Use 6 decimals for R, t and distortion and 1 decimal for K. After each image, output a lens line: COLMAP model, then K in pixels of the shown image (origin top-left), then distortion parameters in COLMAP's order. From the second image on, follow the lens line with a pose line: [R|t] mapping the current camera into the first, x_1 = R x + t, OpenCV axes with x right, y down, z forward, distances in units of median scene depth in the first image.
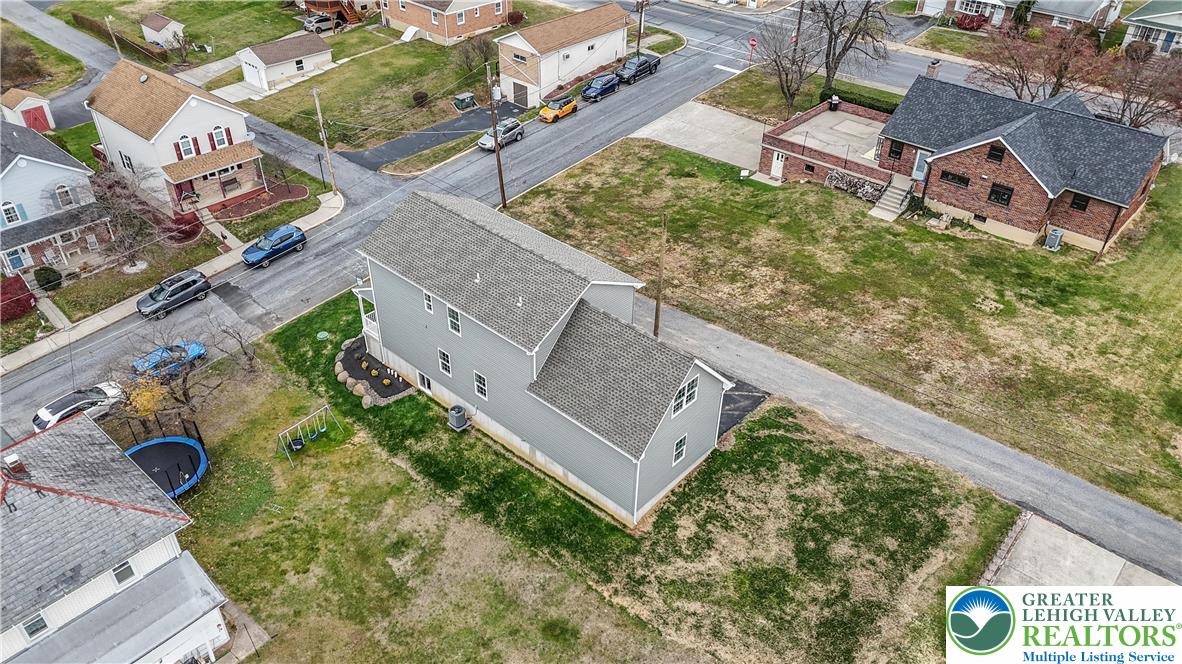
lens RADIAL K [[862.7, 0, 590.4], [0, 862.7, 331.9], [0, 0, 1]] dist [0.083724, -0.081686]
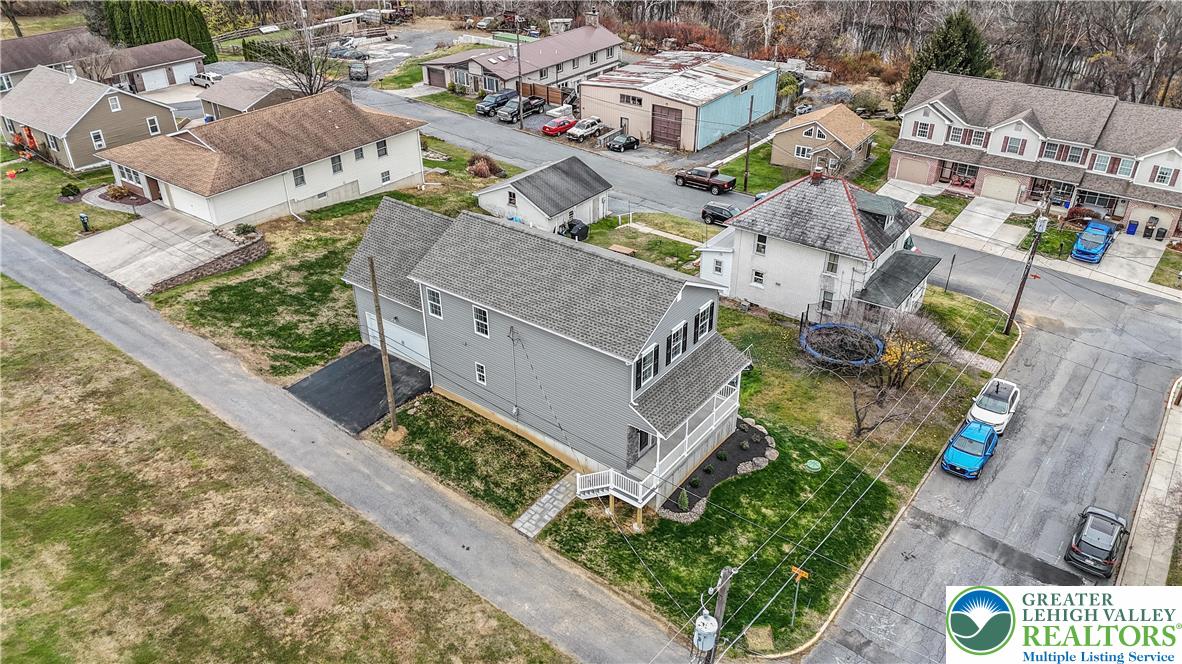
lens RADIAL K [[862.7, 0, 590.4], [0, 862.7, 331.9], [0, 0, 1]] dist [0.083724, -0.081686]
pose [[-0.994815, 0.037770, -0.094425, -0.038962], [-0.071031, 0.406429, 0.910917, -0.803844], [0.072783, 0.912901, -0.401639, 1.277881]]
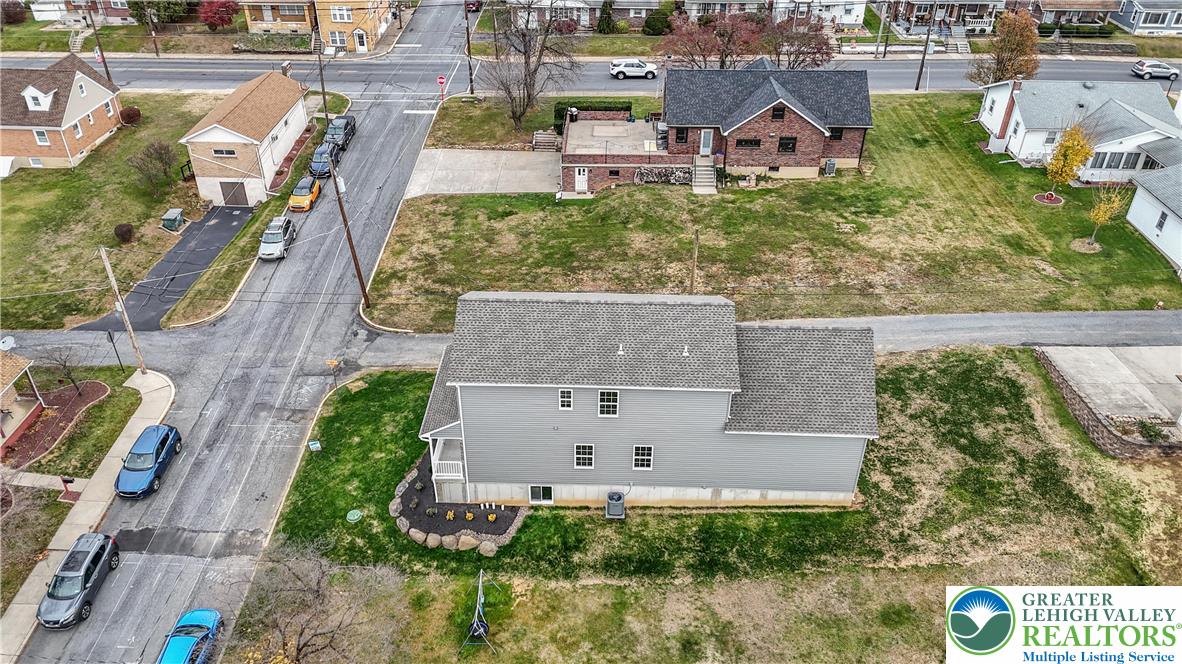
lens RADIAL K [[862.7, 0, 590.4], [0, 862.7, 331.9], [0, 0, 1]] dist [0.083724, -0.081686]
pose [[0.754065, -0.369713, 0.542861, -0.555070], [0.387090, 0.917887, 0.087433, -0.147932], [-0.530611, 0.144206, 0.835259, 0.198831]]
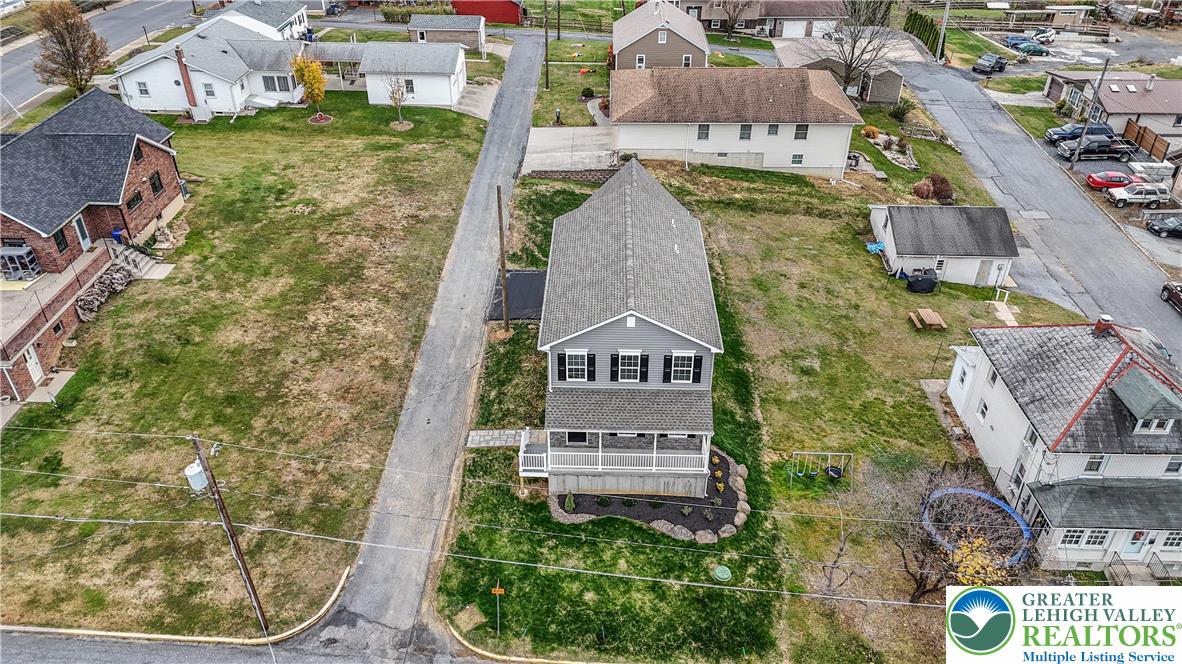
lens RADIAL K [[862.7, 0, 590.4], [0, 862.7, 331.9], [0, 0, 1]] dist [0.083724, -0.081686]
pose [[-0.655644, -0.428163, 0.621938, -0.636901], [0.428642, 0.467037, 0.773397, -0.732071], [-0.621608, 0.773662, -0.122681, 1.074672]]
